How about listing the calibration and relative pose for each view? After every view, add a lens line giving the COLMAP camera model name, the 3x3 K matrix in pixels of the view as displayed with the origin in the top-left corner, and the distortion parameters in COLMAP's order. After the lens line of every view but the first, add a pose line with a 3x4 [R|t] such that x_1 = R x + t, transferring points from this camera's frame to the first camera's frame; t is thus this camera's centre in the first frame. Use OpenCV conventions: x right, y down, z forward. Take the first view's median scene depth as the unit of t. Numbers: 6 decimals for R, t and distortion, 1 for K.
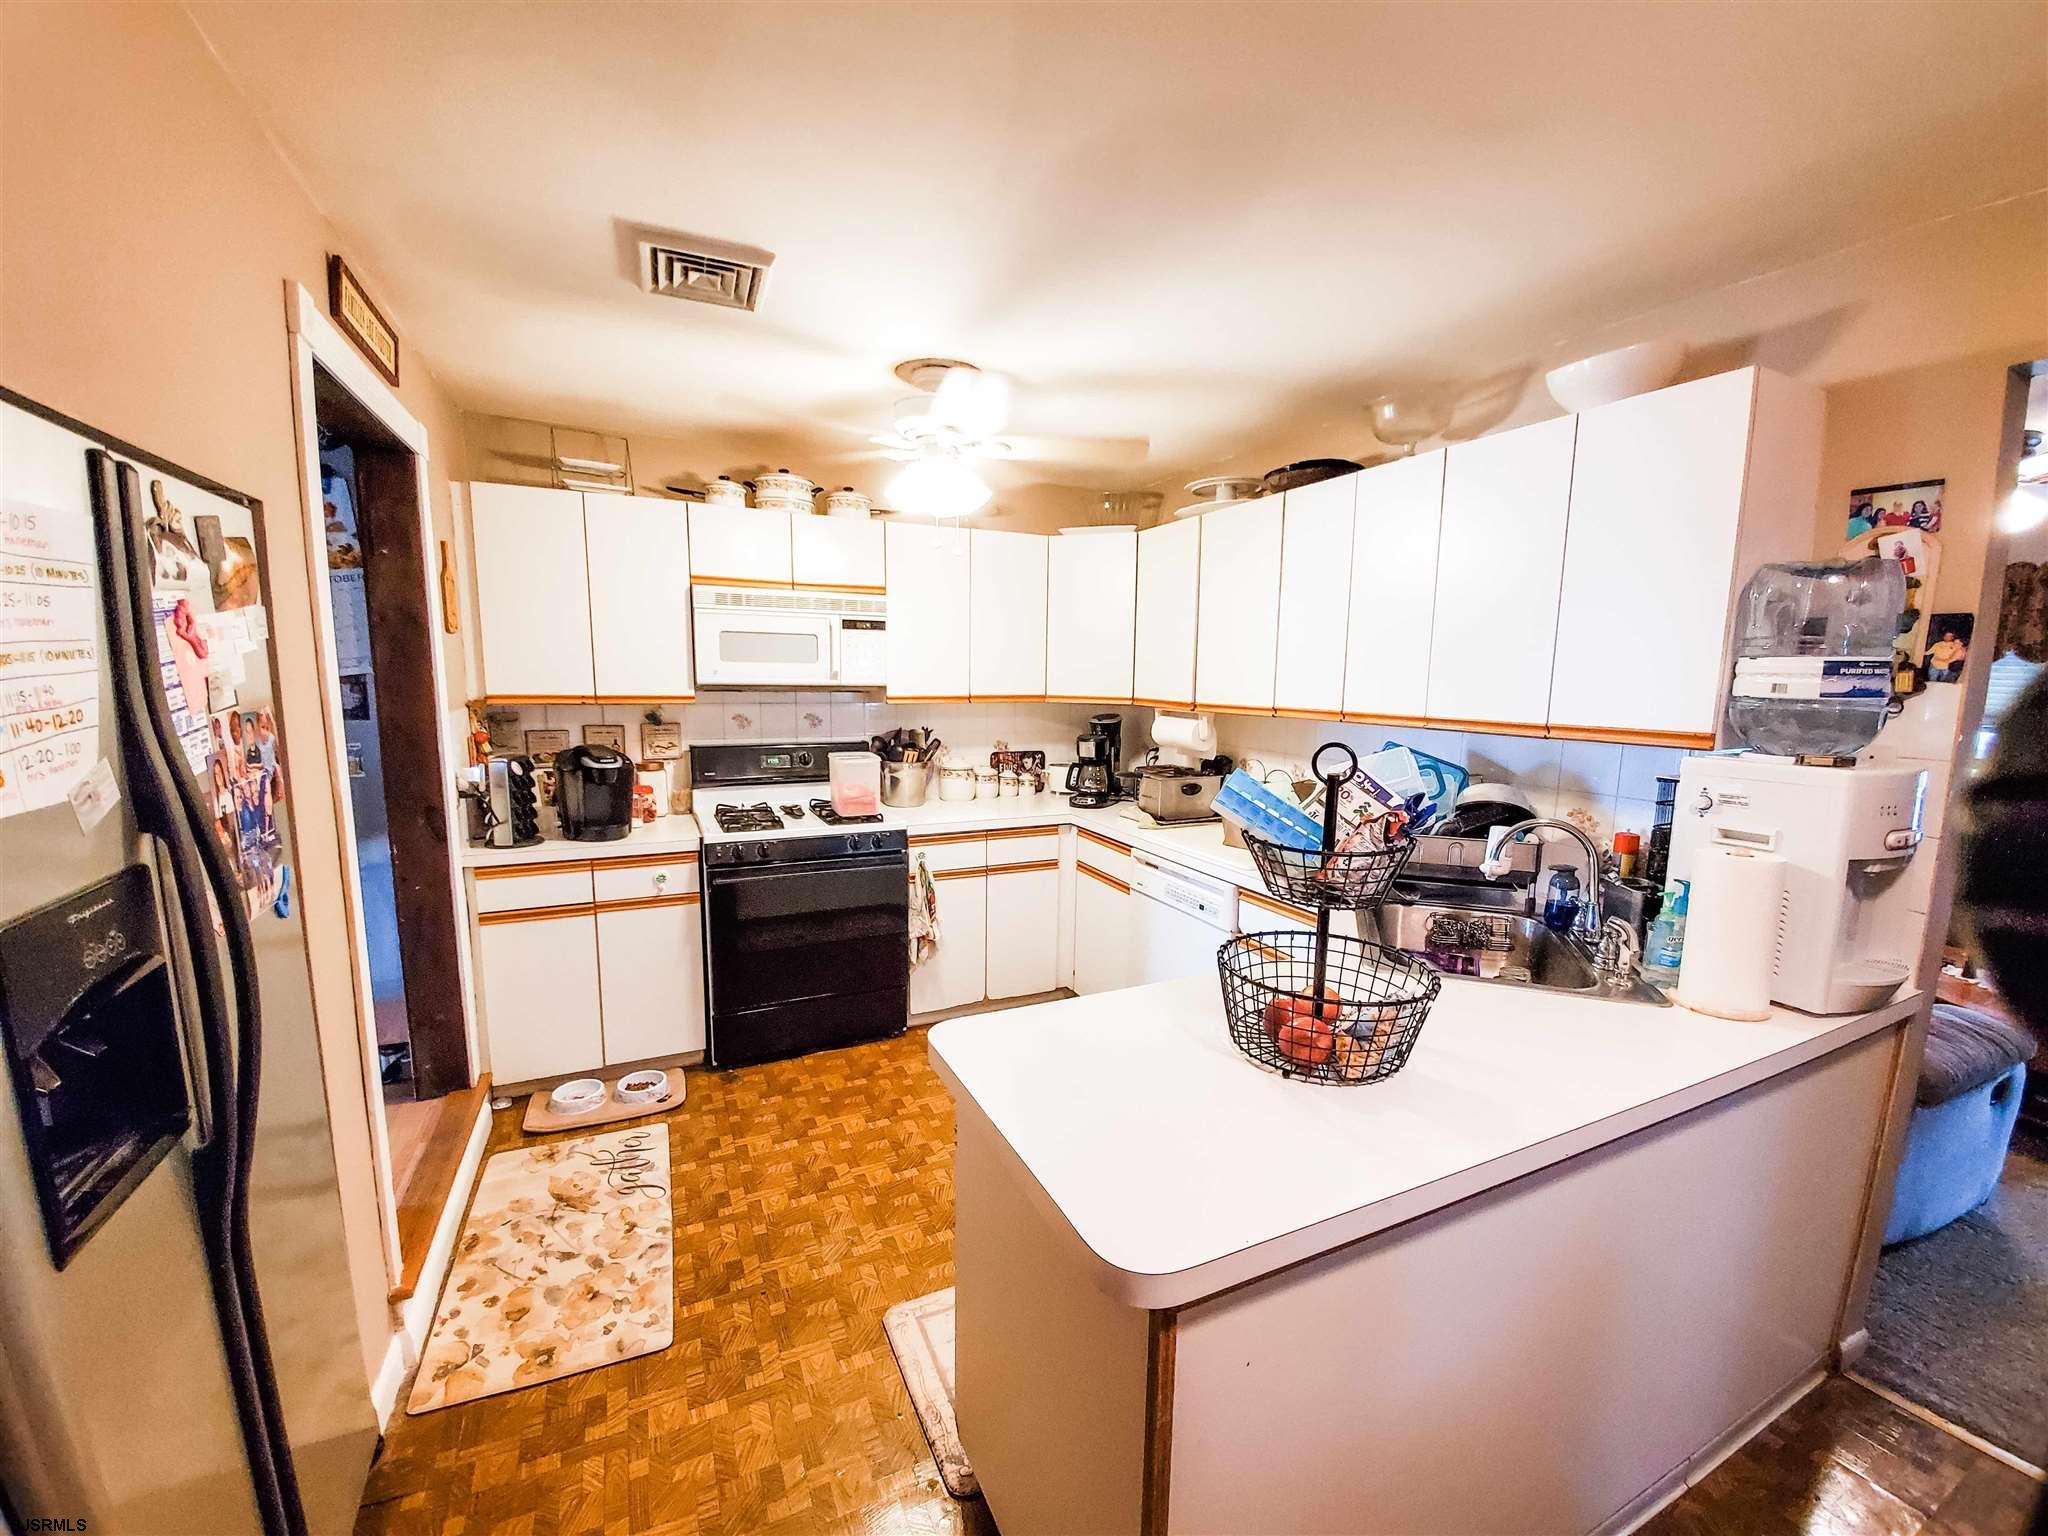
lens RADIAL K [[830.6, 0, 1060.0], [0, 830.6, 794.1], [0, 0, 1]] dist [0.018801, 0.000319]
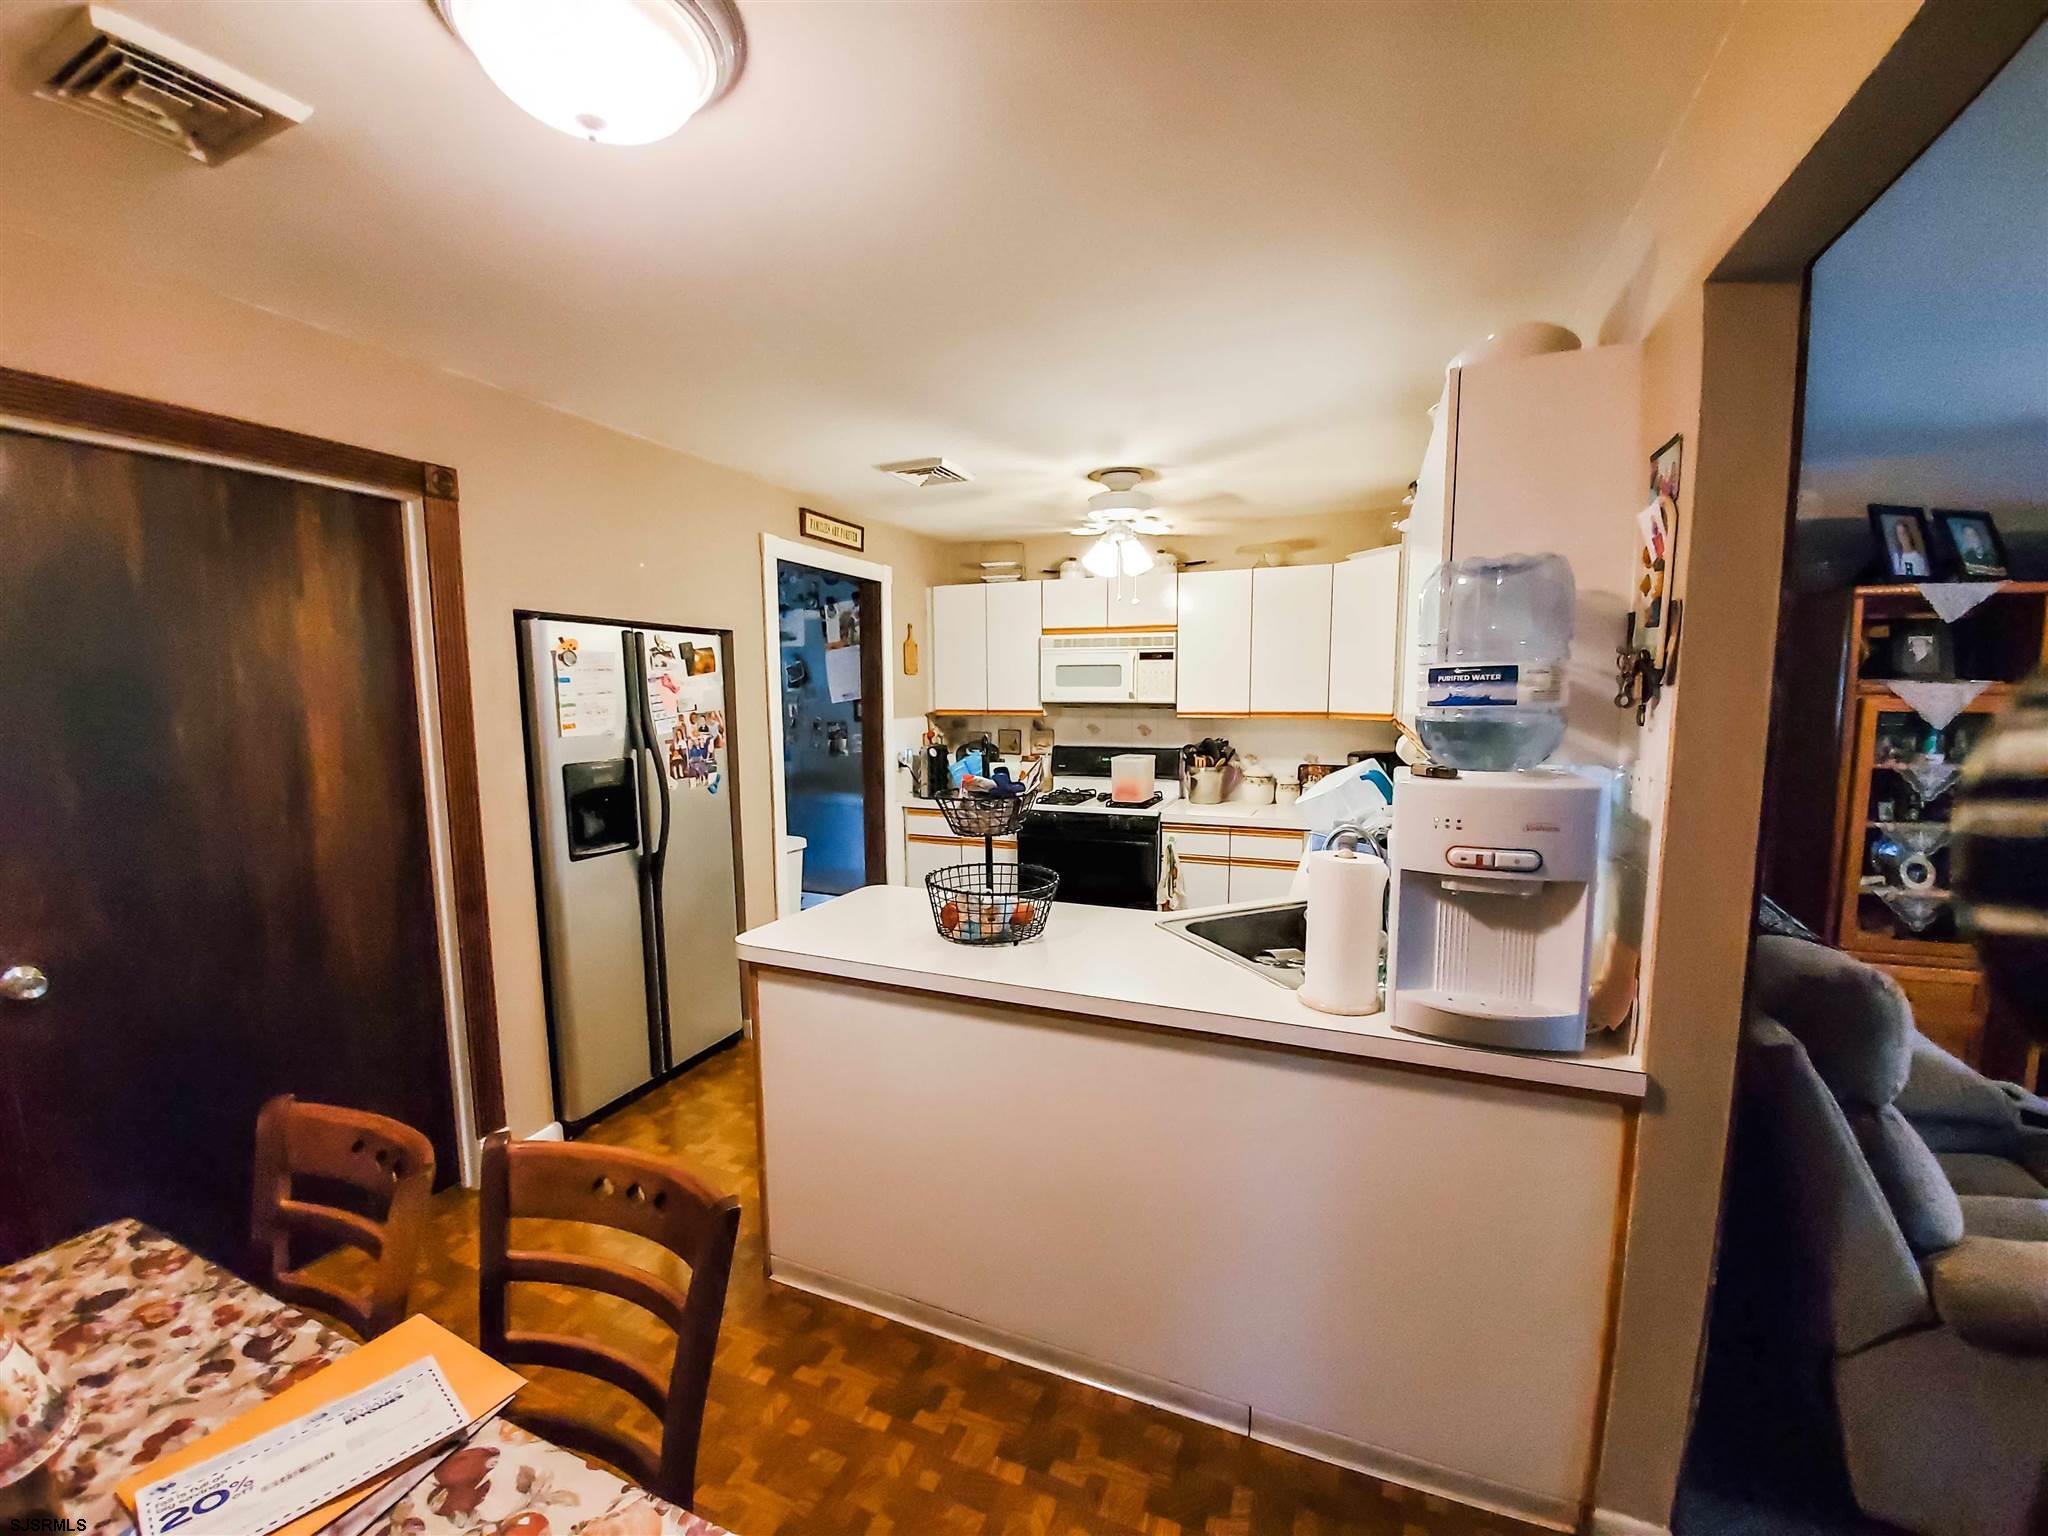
lens RADIAL K [[824.9, 0, 1032.8], [0, 824.9, 795.5], [0, 0, 1]] dist [-0.042653, 0.000082]
pose [[0.672589, 0.076083, -0.736095, 0.661407], [-0.094010, 0.995426, 0.016988, 0.007754], [0.734021, 0.057775, 0.676665, 0.018563]]
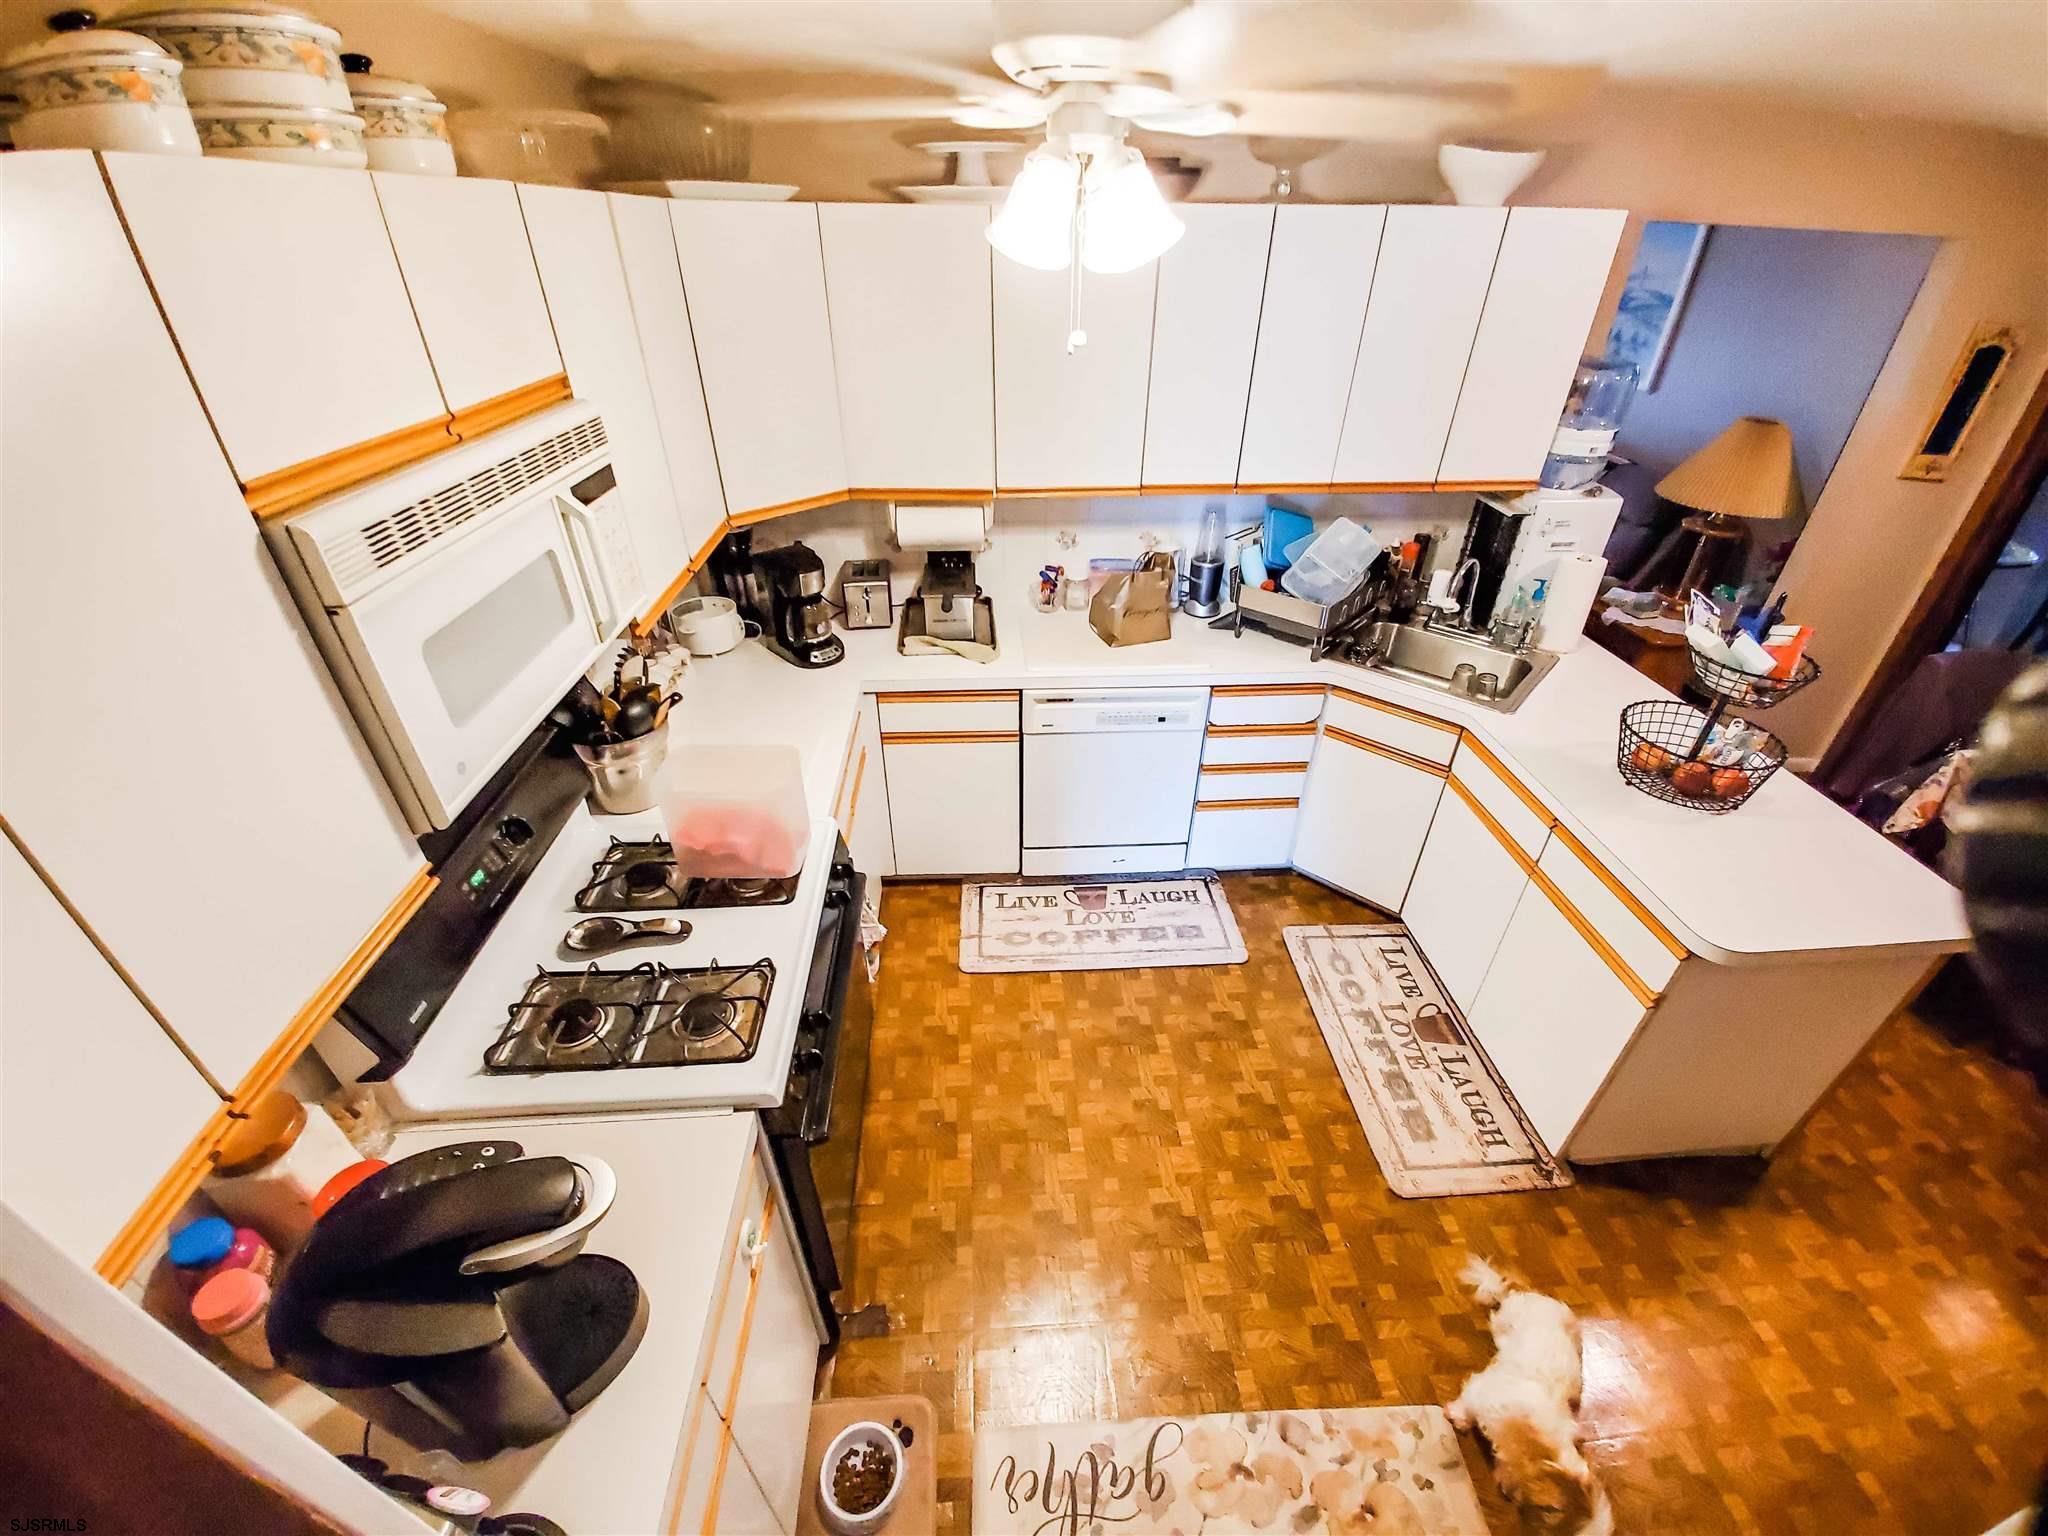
lens RADIAL K [[830.8, 0, 1024.0], [0, 830.8, 768.0], [0, 0, 1]] dist [-0.000777, -0.000307]
pose [[0.385816, -0.509518, 0.769115, -0.617659], [0.131082, 0.855477, 0.500975, -0.298567], [-0.913216, -0.092467, 0.396845, 0.700181]]
